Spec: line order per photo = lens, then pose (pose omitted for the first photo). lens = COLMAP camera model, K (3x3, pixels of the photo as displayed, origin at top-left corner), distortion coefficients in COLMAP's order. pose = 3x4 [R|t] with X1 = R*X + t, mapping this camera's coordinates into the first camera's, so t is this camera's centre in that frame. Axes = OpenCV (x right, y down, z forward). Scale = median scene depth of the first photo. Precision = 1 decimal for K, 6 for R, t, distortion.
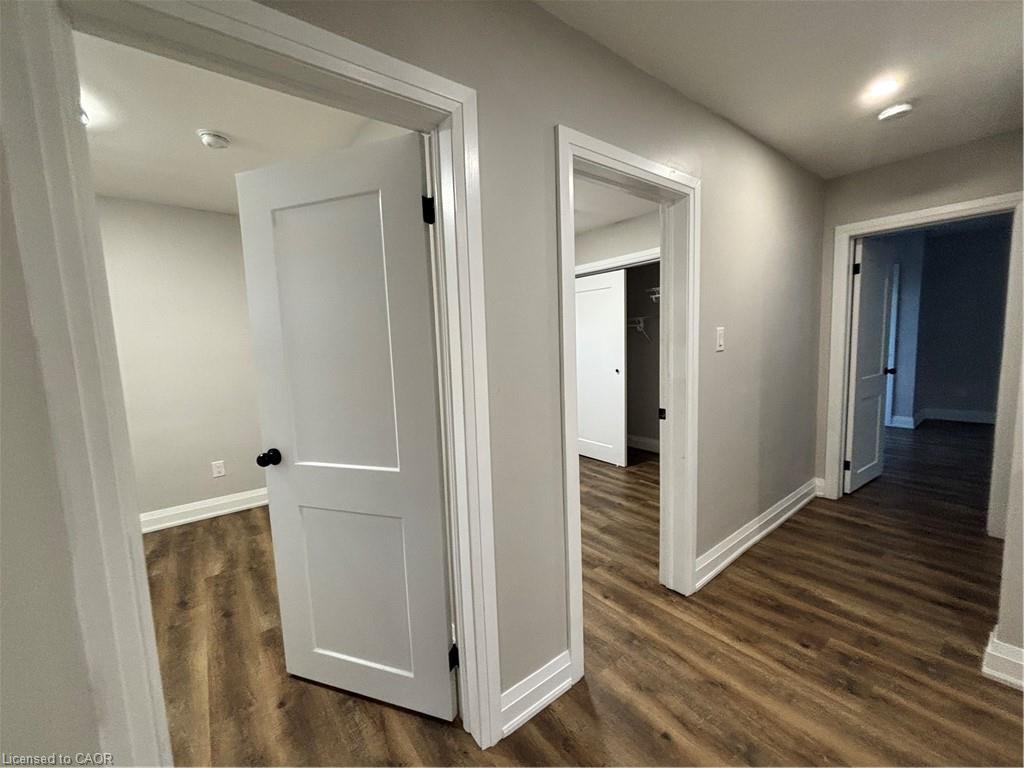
lens RADIAL K [[411.2, 0, 509.0], [0, 411.2, 383.2], [0, 0, 1]] dist [-0.003396, 0.001036]
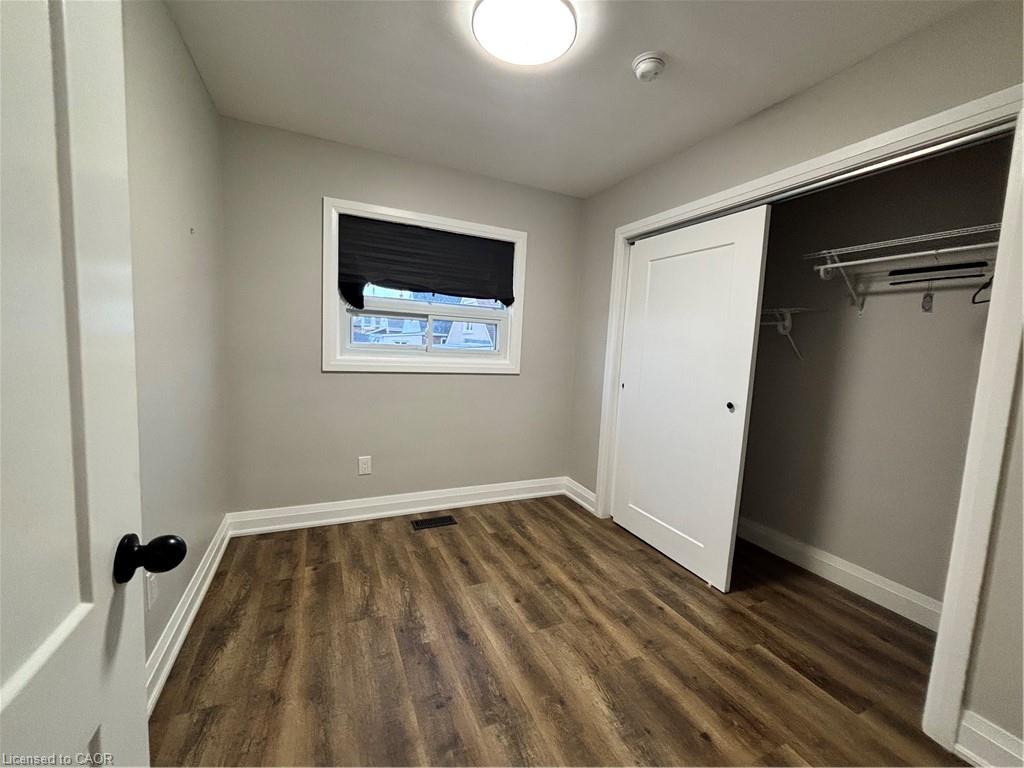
lens RADIAL K [[411.2, 0, 518.1], [0, 411.2, 380.9], [0, 0, 1]] dist [-0.003396, 0.001036]
pose [[0.974233, 0.109515, -0.197170, 0.113286], [-0.113308, 0.993528, -0.008025, -0.028248], [0.195015, 0.030159, 0.980337, 0.484387]]
